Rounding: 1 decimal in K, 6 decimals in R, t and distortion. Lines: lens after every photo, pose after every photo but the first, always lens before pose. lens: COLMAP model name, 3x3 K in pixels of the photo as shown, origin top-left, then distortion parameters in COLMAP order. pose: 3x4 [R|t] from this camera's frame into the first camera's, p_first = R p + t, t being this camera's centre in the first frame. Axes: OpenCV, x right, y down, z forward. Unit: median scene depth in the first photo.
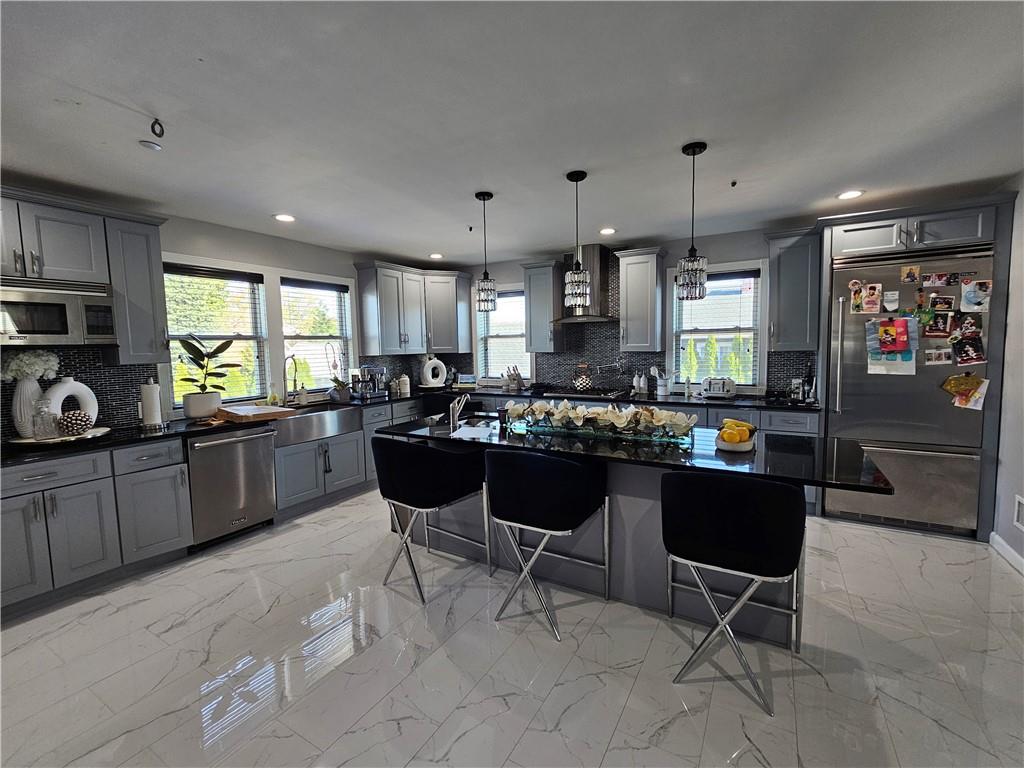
lens RADIAL K [[438.7, 0, 520.1], [0, 438.7, 379.1], [0, 0, 1]] dist [0.007159, -0.000925]
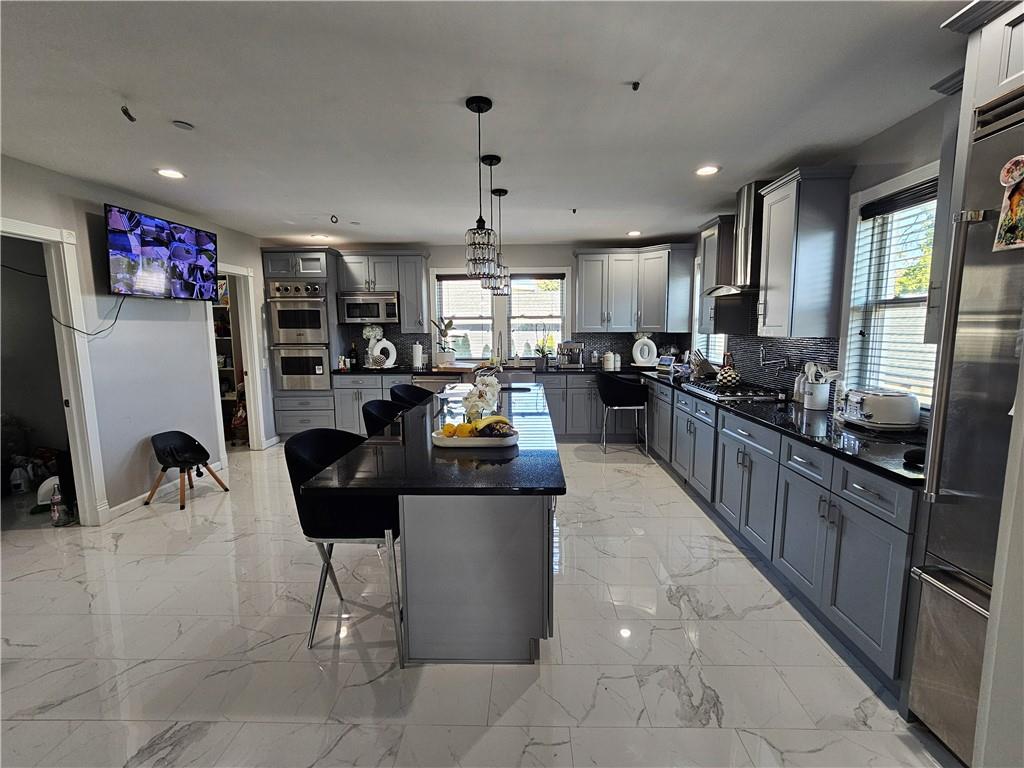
lens RADIAL K [[438.7, 0, 516.3], [0, 438.7, 377.3], [0, 0, 1]] dist [0.007159, -0.000925]
pose [[0.477183, 0.114911, -0.871259, 0.827460], [-0.071657, 0.993201, 0.091748, -0.043644], [0.875878, 0.018651, 0.482173, 0.425809]]
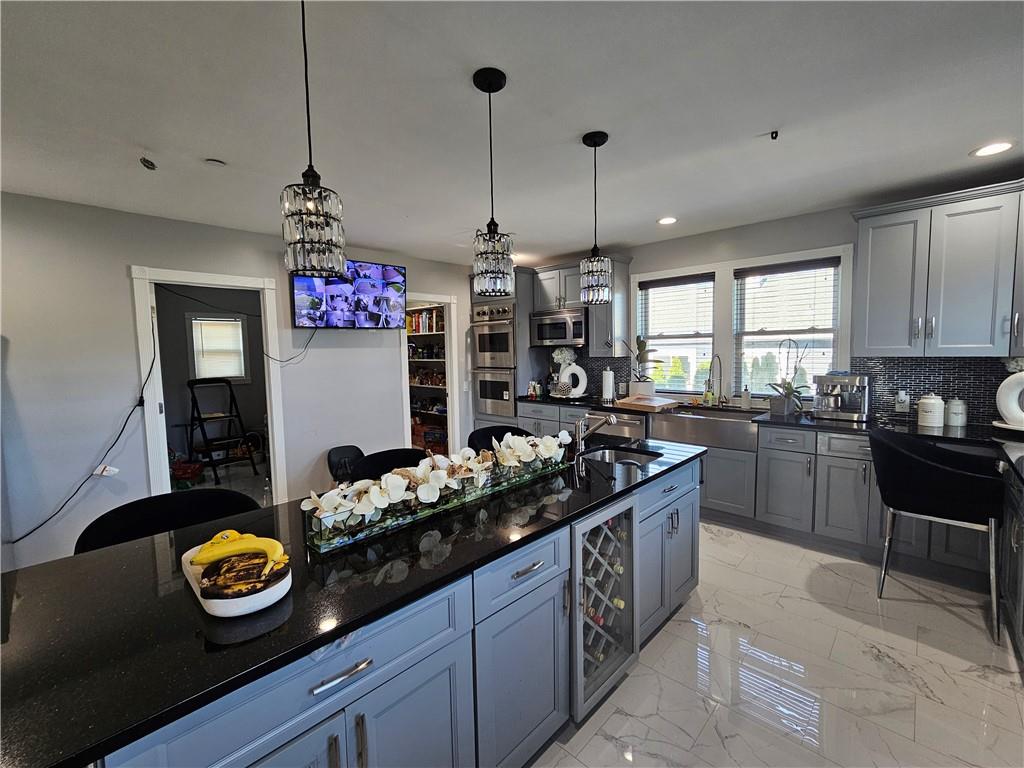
lens RADIAL K [[438.7, 0, 522.2], [0, 438.7, 378.6], [0, 0, 1]] dist [0.007159, -0.000925]
pose [[-0.220988, 0.089810, -0.971133, 0.563609], [-0.052986, 0.993175, 0.103906, -0.086966], [0.973836, 0.074418, -0.214721, 0.904862]]
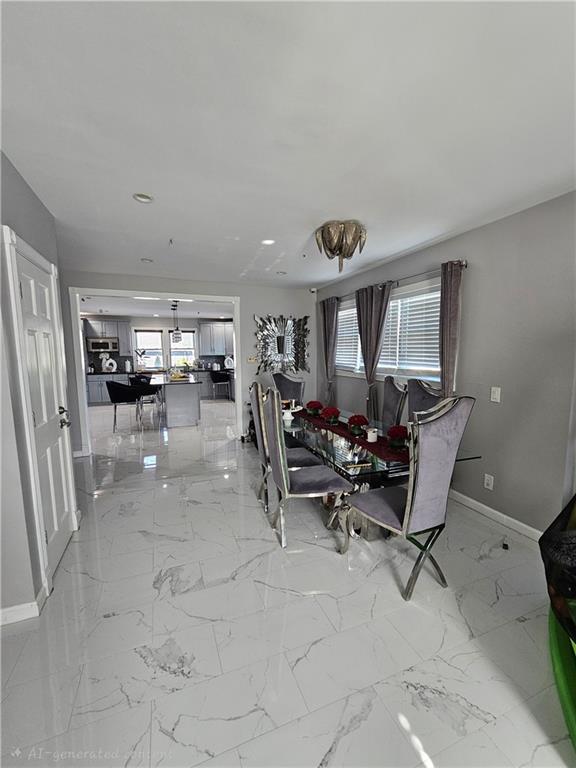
lens RADIAL K [[329.0, 0, 293.1], [0, 329.0, 388.0], [0, 0, 1]] dist [0.007159, -0.000925]
pose [[0.777350, 0.073712, -0.624735, 1.966076], [-0.052949, 0.997254, 0.051780, 0.017705], [0.626836, -0.007172, 0.779118, -0.354029]]
